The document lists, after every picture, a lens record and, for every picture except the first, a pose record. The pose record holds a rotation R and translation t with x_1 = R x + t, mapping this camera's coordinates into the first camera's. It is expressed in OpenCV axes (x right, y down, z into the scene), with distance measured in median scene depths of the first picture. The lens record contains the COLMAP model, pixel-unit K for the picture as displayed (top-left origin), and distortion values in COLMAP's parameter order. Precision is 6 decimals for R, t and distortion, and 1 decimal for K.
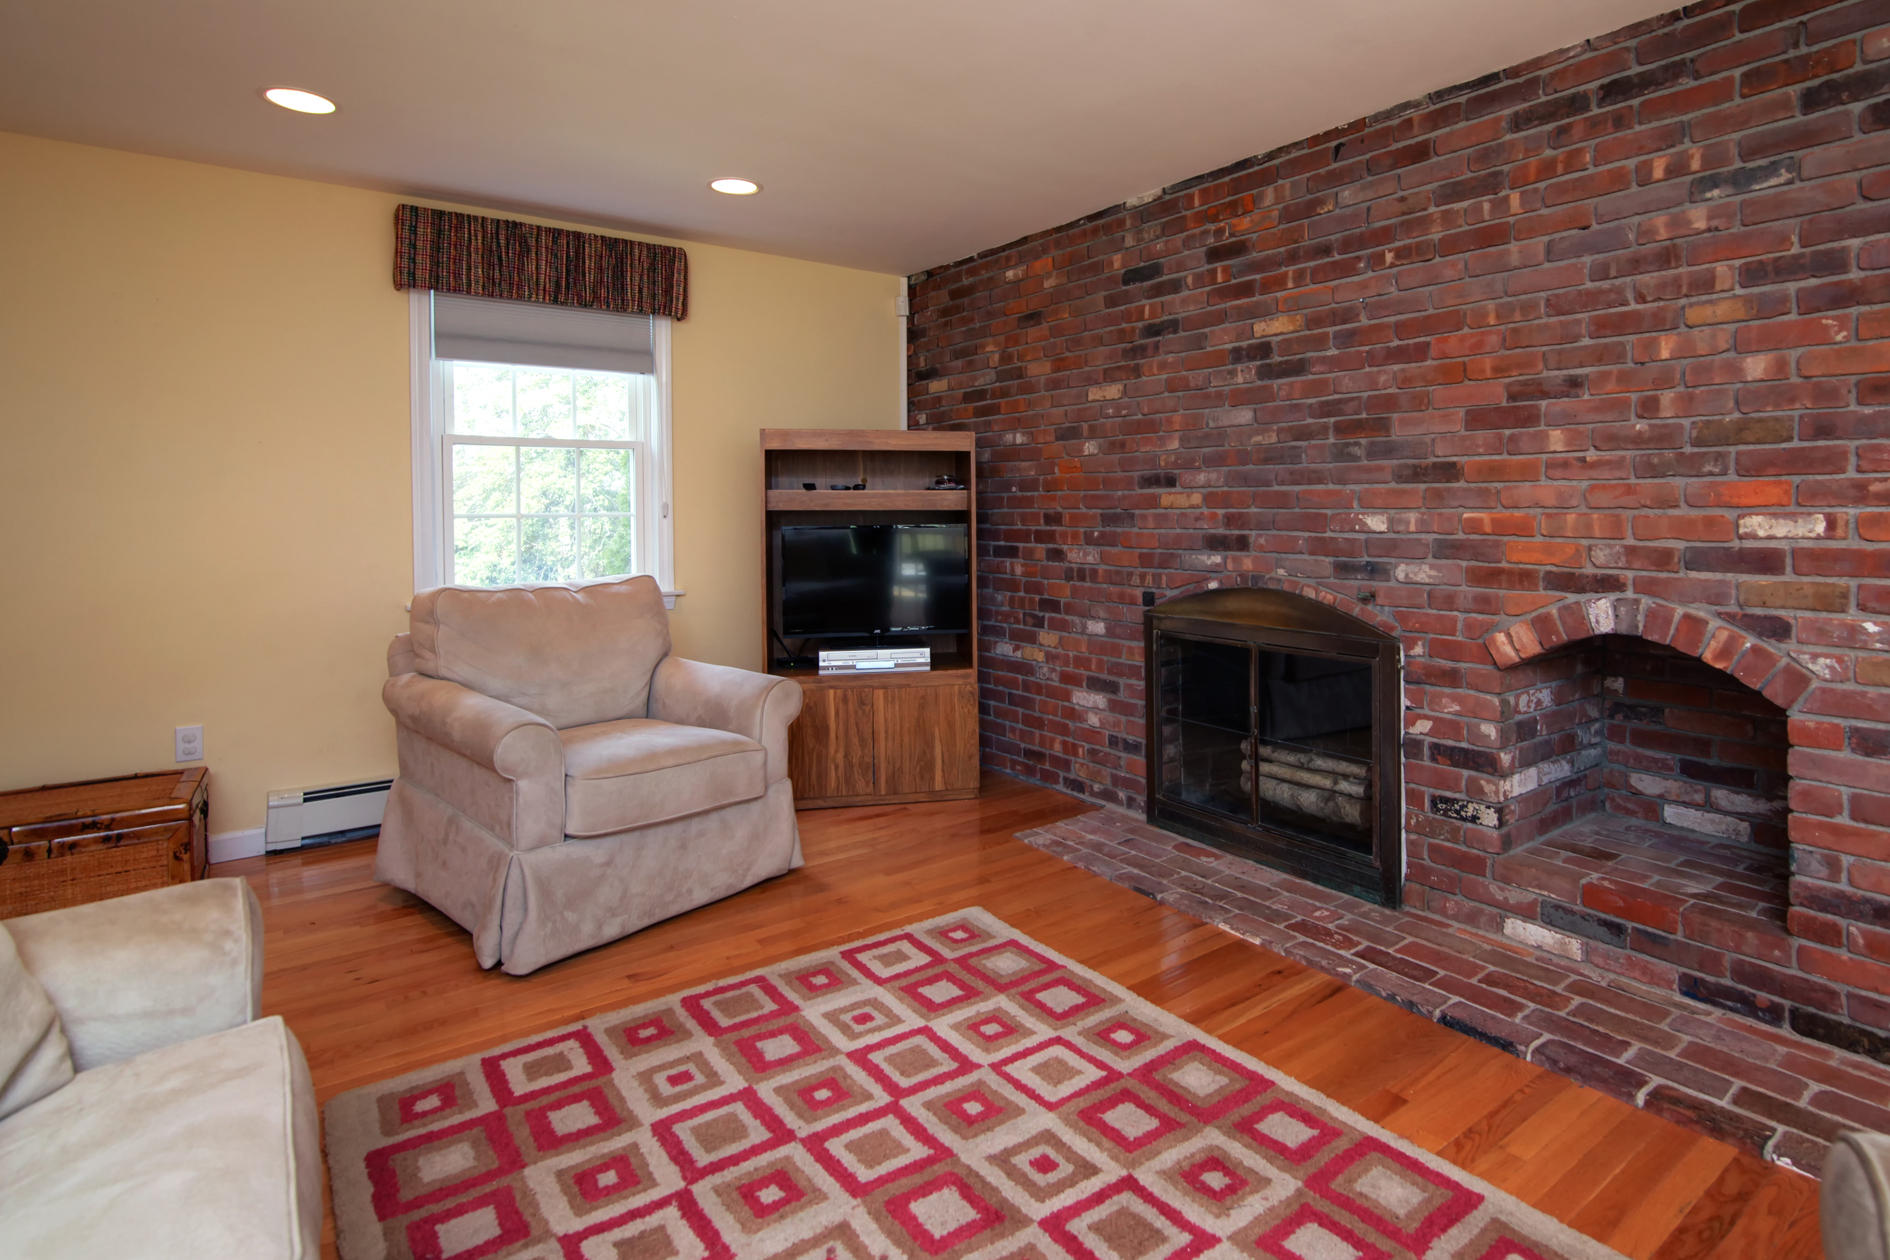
lens RADIAL K [[992.4, 0, 974.9], [0, 992.4, 543.5], [0, 0, 1]] dist [-0.010497, 0.000483]
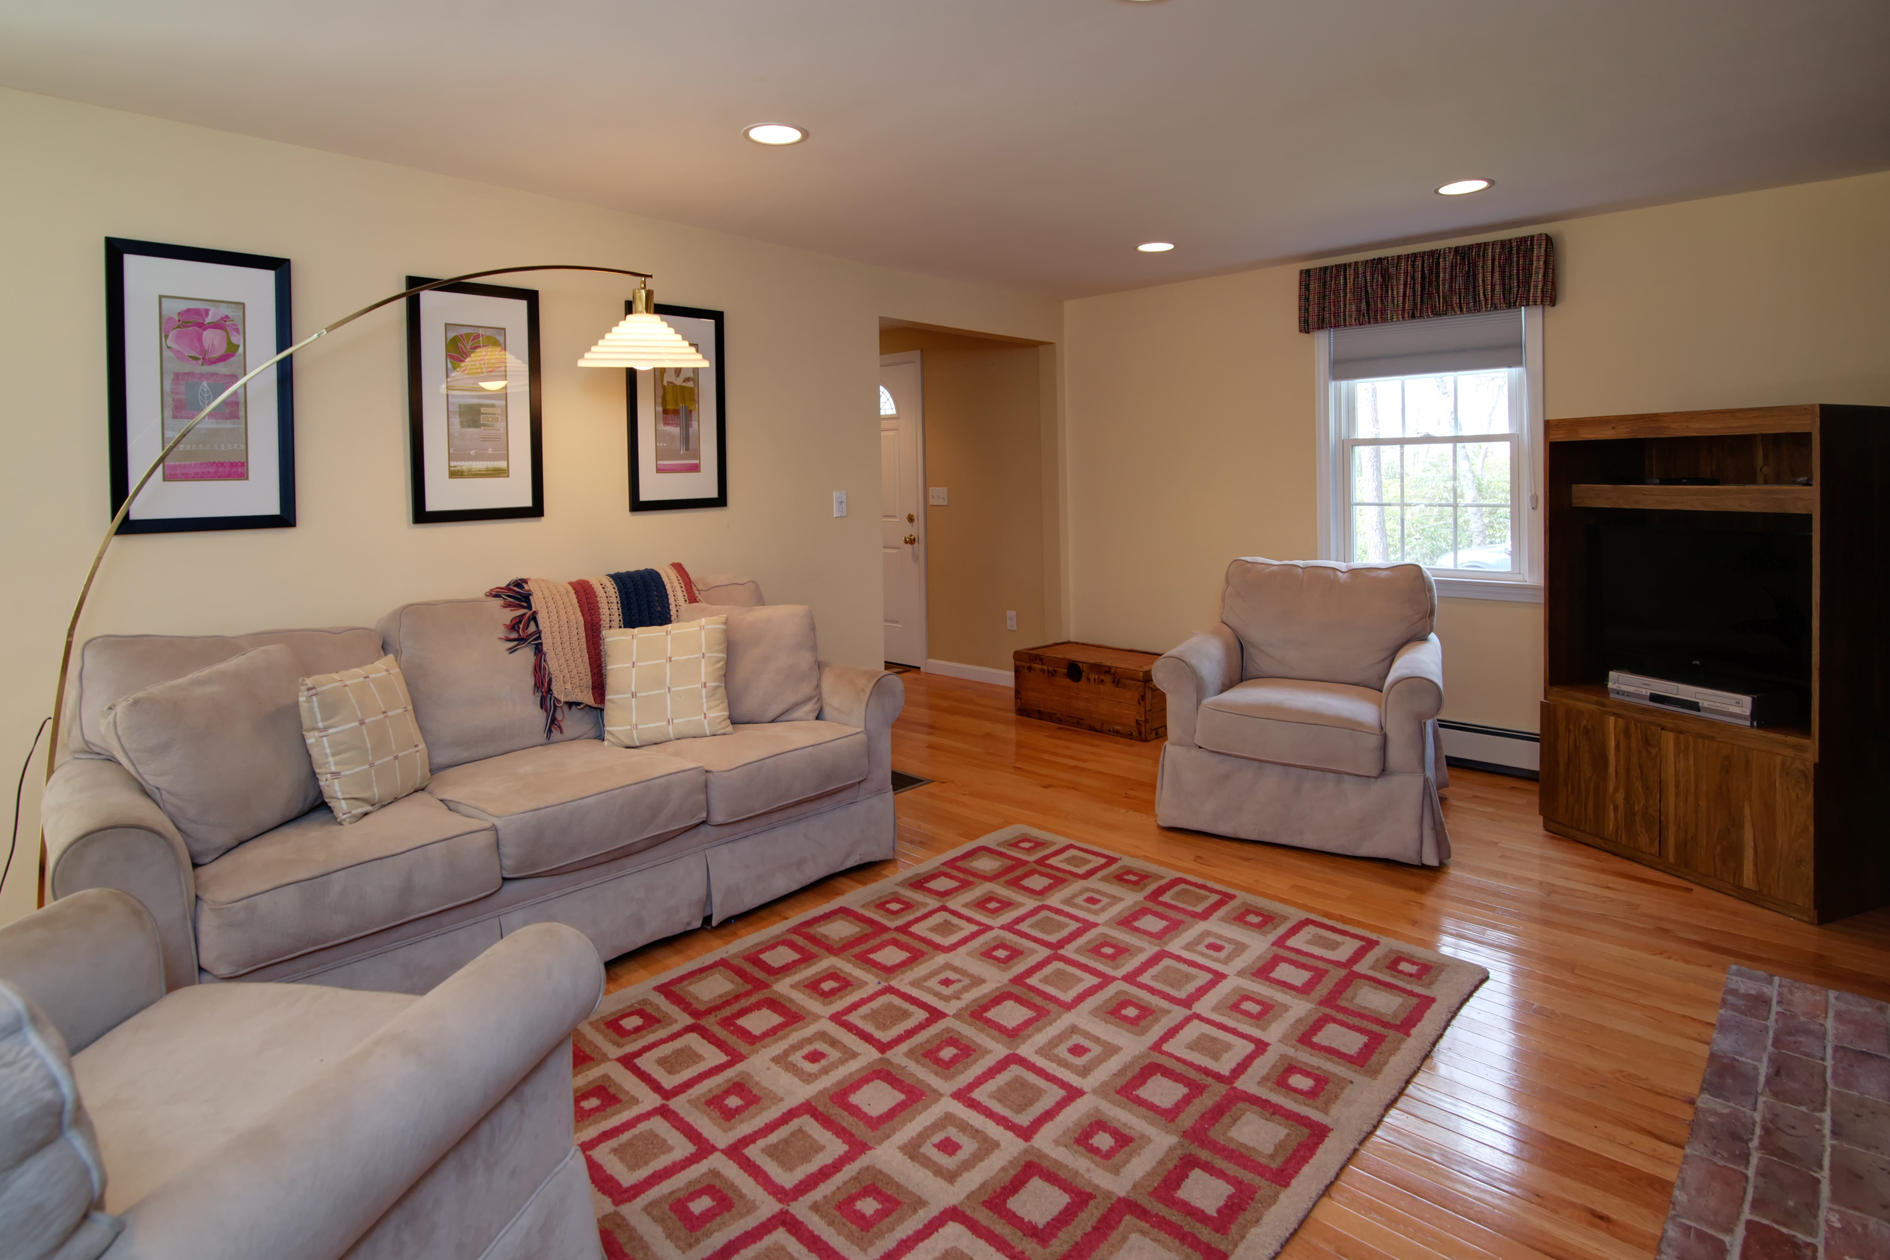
lens RADIAL K [[992.4, 0, 979.3], [0, 992.4, 514.3], [0, 0, 1]] dist [-0.010497, 0.000483]
pose [[0.179714, 0.039742, -0.982916, 0.715923], [-0.027079, 0.999005, 0.035442, -0.053167], [0.983346, 0.020247, 0.180611, 0.362465]]
